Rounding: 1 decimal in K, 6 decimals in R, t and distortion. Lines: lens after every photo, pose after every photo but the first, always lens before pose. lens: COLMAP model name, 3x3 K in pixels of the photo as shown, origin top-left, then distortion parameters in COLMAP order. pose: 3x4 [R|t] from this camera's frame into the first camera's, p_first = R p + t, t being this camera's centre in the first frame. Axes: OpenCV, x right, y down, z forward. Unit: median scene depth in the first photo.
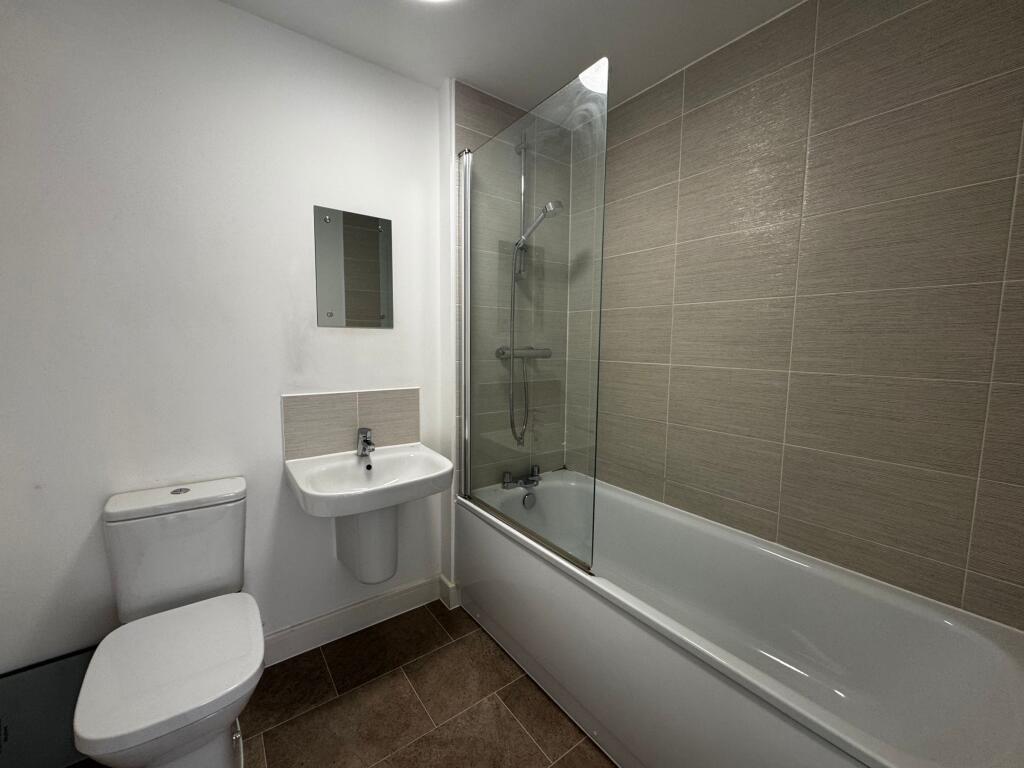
lens RADIAL K [[408.9, 0, 515.9], [0, 408.9, 379.2], [0, 0, 1]] dist [0.000494, 0.000732]
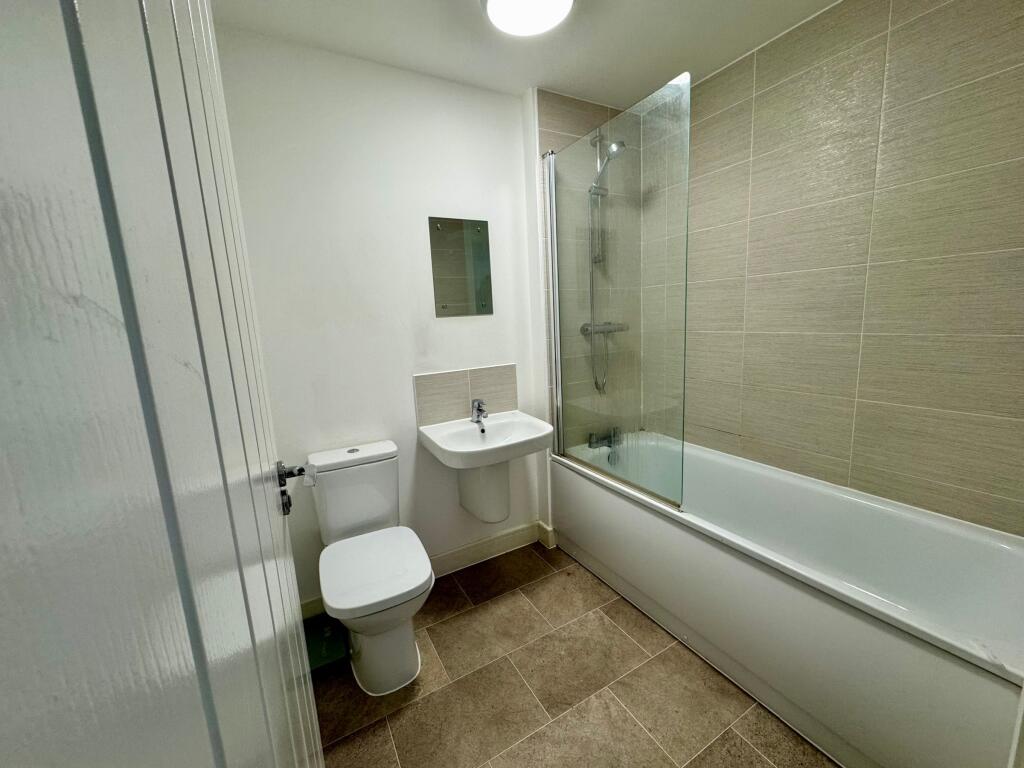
lens RADIAL K [[408.9, 0, 517.6], [0, 408.9, 378.9], [0, 0, 1]] dist [0.000494, 0.000732]
pose [[0.990921, -0.041634, -0.127839, -0.098490], [0.050577, 0.996435, 0.067527, -0.016743], [0.124571, -0.073380, 0.989493, -0.187677]]
